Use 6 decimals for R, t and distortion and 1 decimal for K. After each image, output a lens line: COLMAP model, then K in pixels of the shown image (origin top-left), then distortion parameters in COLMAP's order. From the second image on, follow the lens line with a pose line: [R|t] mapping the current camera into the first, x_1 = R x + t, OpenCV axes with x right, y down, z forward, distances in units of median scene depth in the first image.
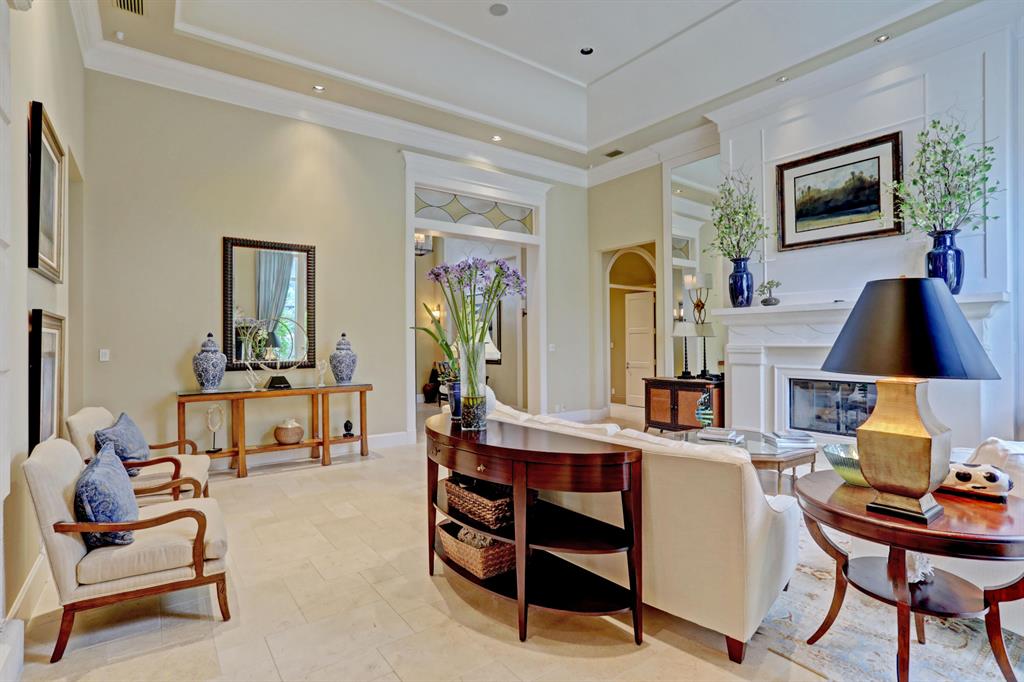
lens RADIAL K [[503.6, 0, 510.4], [0, 503.6, 342.0], [0, 0, 1]] dist [-0.024143, 0.000855]
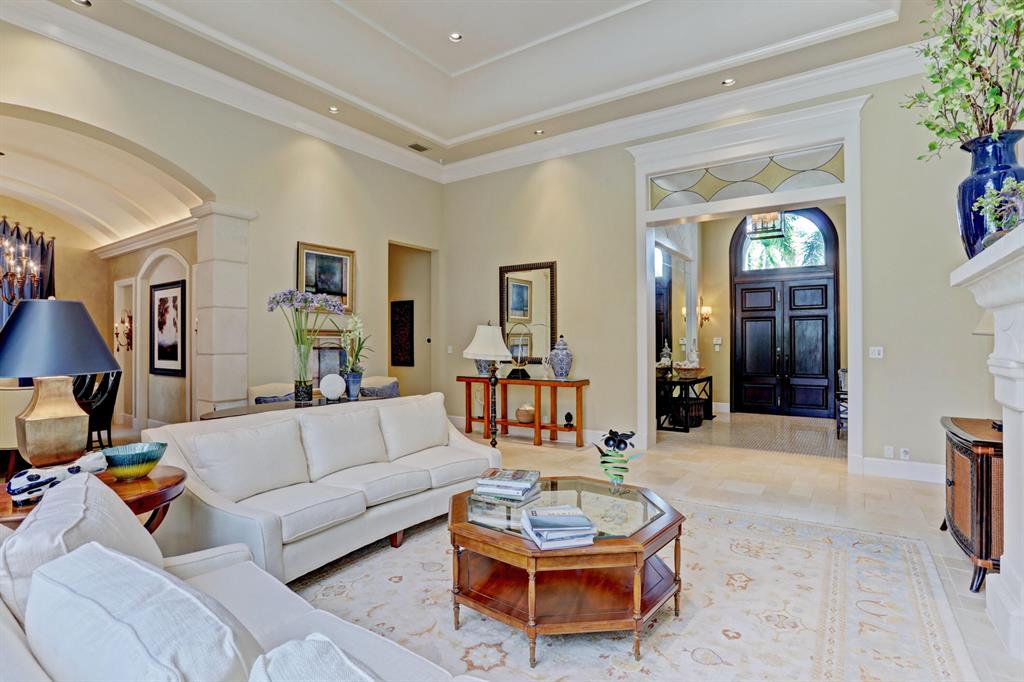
lens RADIAL K [[511.5, 0, 510.3], [0, 511.5, 340.6], [0, 0, 1]] dist [-0.016778, 0.000807]
pose [[0.338513, -0.005507, -0.940945, 0.736949], [-0.006410, 0.999946, -0.008158, 0.006865], [0.940940, 0.008793, 0.338460, 0.510592]]
